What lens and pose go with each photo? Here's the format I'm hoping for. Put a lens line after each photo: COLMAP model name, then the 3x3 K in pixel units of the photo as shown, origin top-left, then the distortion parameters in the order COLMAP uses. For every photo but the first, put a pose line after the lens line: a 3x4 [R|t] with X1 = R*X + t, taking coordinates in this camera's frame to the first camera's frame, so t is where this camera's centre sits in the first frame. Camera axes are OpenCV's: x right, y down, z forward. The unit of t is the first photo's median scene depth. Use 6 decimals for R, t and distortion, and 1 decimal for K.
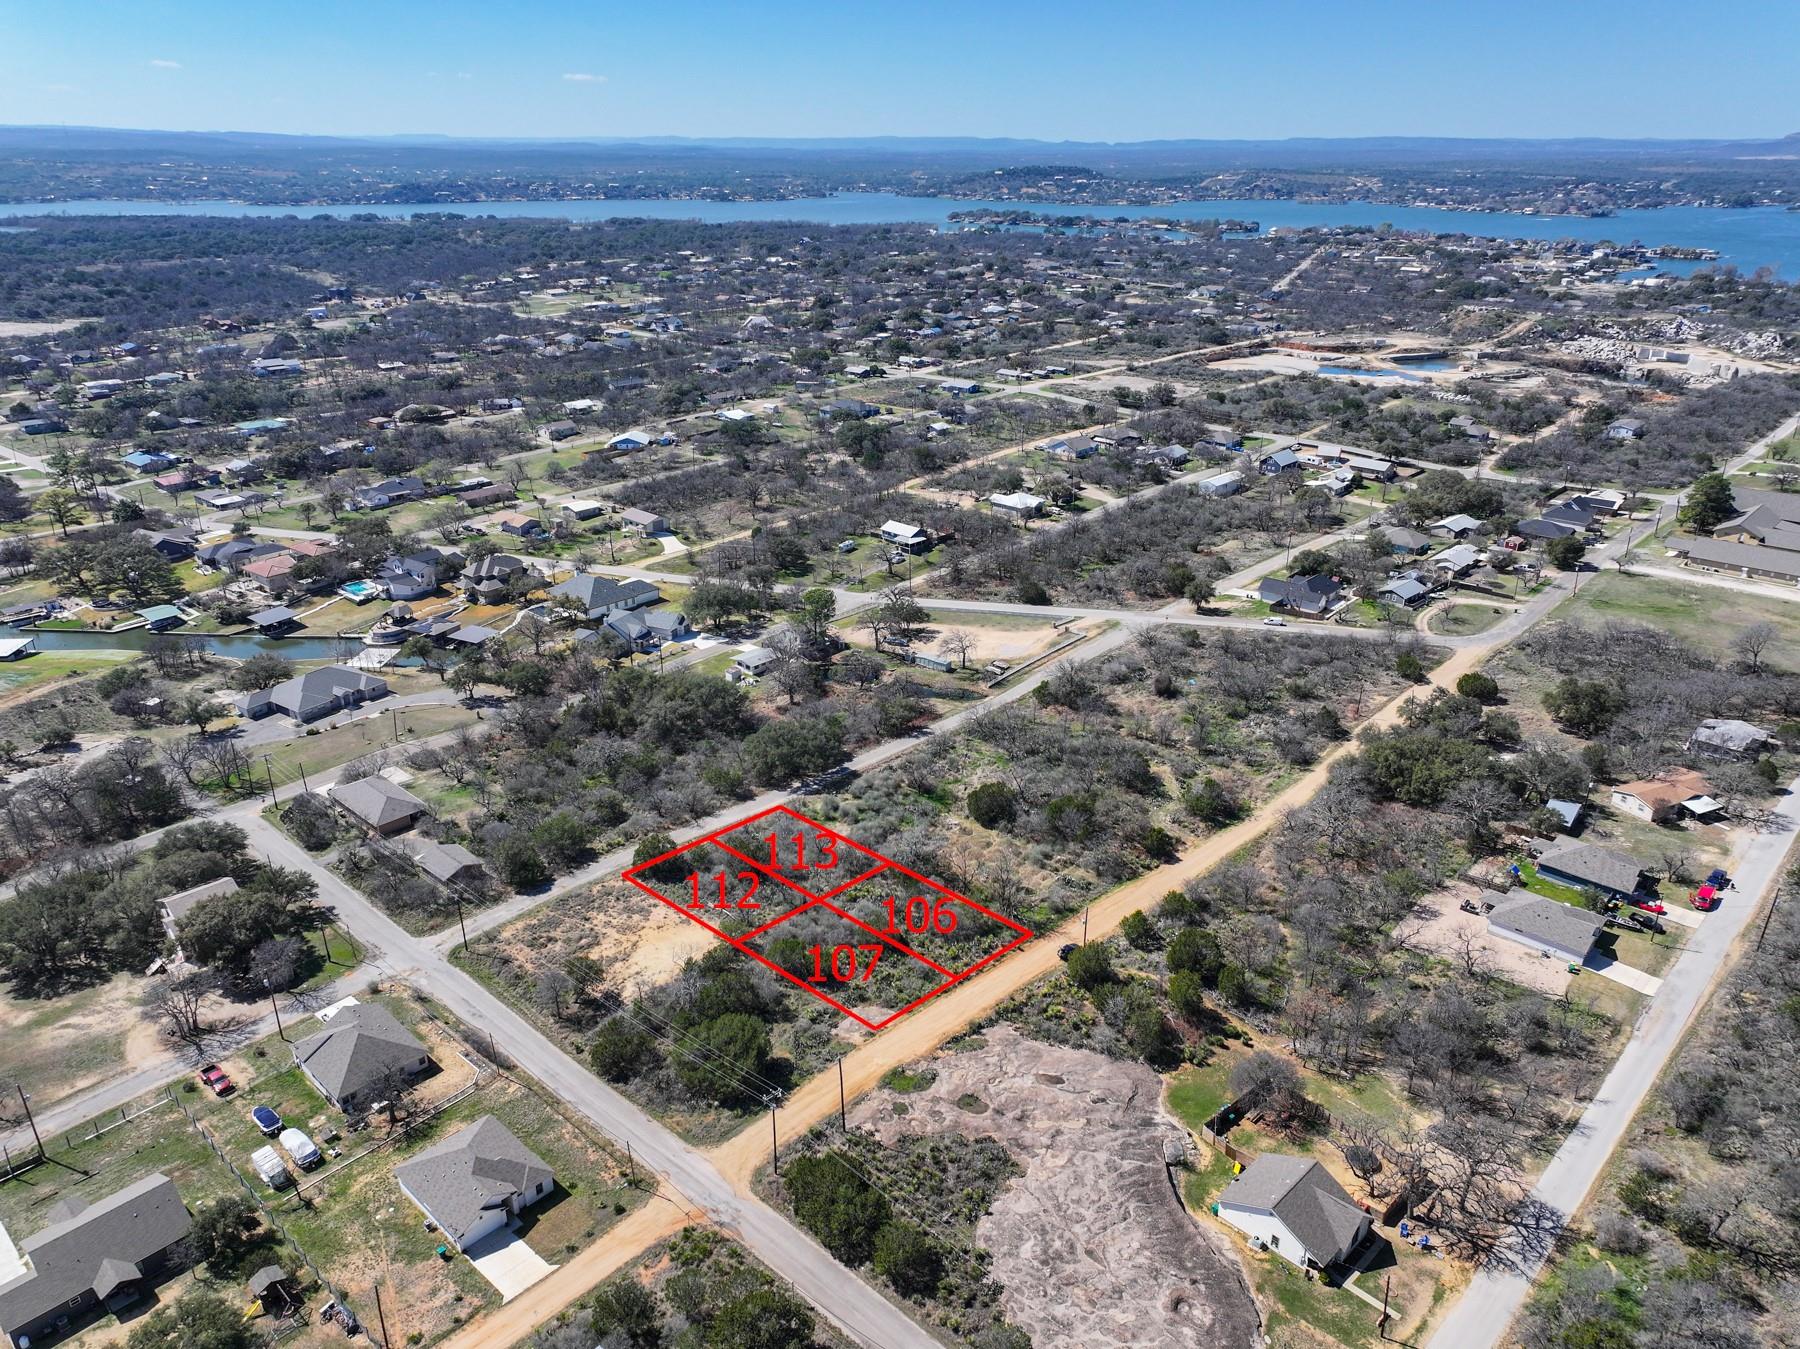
lens RADIAL K [[1259.3, 0, 907.8], [0, 1259.3, 675.4], [0, 0, 1]] dist [-0.001671, 0.020298]
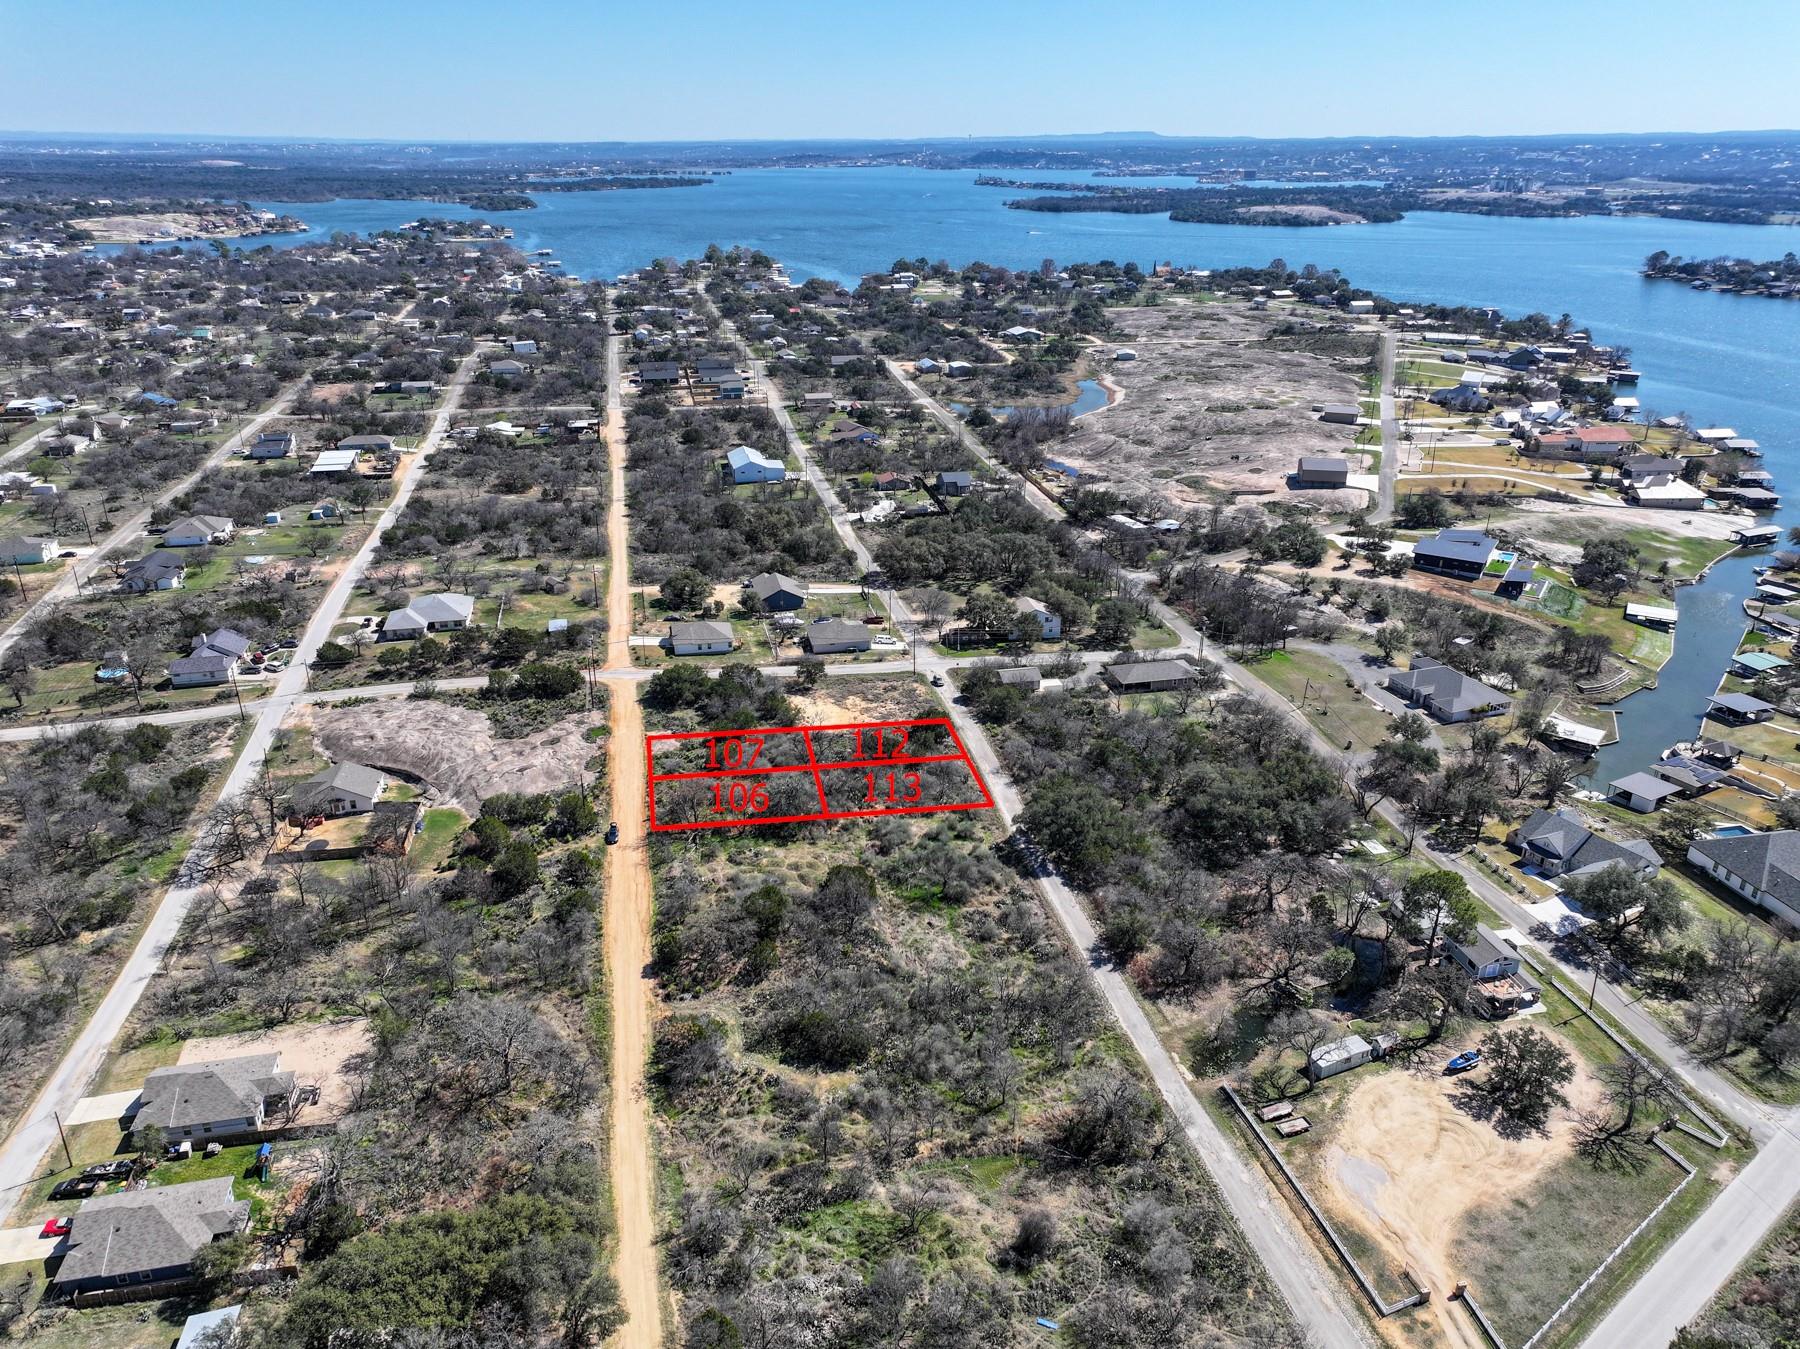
lens RADIAL K [[1259.3, 0, 907.8], [0, 1259.3, 675.4], [0, 0, 1]] dist [-0.001671, 0.020298]
pose [[-0.568330, 0.318255, -0.758759, 0.573310], [-0.325206, 0.760195, 0.562445, -0.450132], [0.755806, 0.566407, -0.328543, 1.066902]]
